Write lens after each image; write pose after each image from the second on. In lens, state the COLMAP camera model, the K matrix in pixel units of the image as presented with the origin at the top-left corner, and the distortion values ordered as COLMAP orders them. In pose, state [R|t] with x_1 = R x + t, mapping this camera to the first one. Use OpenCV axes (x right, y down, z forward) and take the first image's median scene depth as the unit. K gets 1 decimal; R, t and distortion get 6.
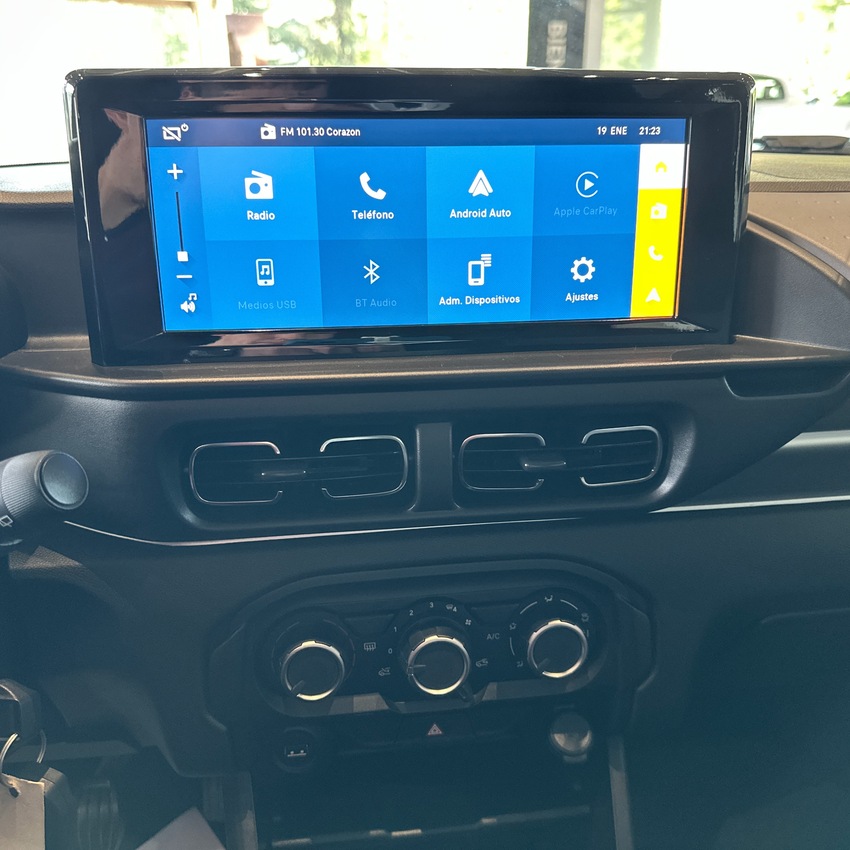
lens RADIAL K [[799.5, 0, 425.0], [0, 799.5, 425.0], [0, 0, 1]] dist [0.066156, -0.116549]
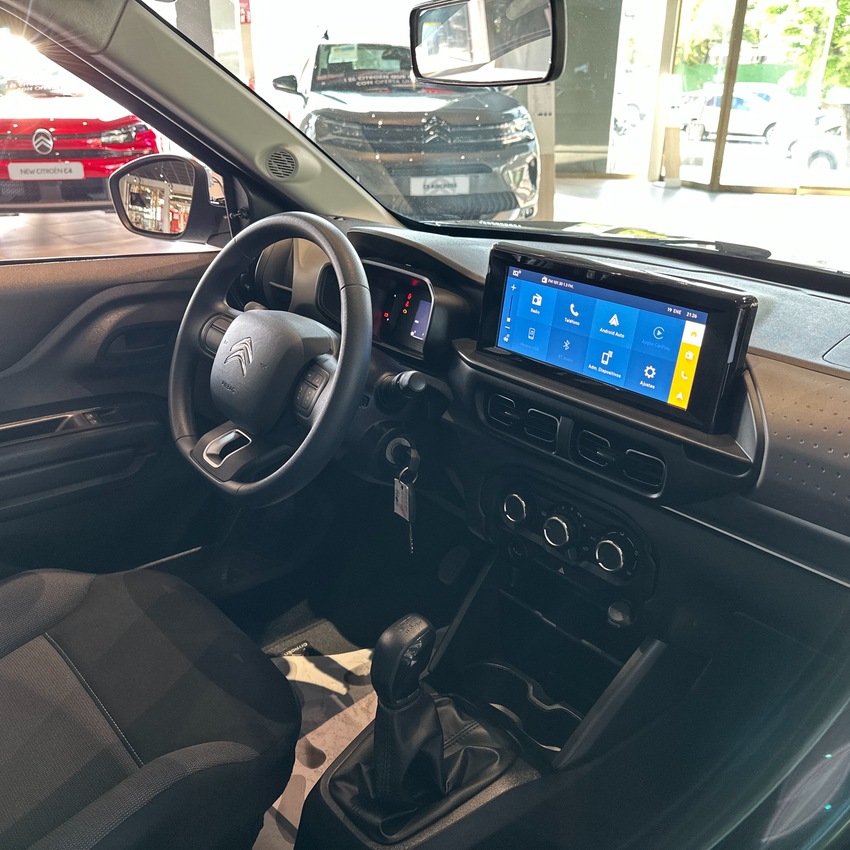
lens RADIAL K [[799.5, 0, 425.0], [0, 799.5, 425.0], [0, 0, 1]] dist [0.066156, -0.116549]
pose [[0.560856, 0.341956, -0.753994, 1.487538], [-0.320546, 0.929376, 0.183059, -0.265218], [0.763342, 0.139021, 0.630859, -0.705157]]
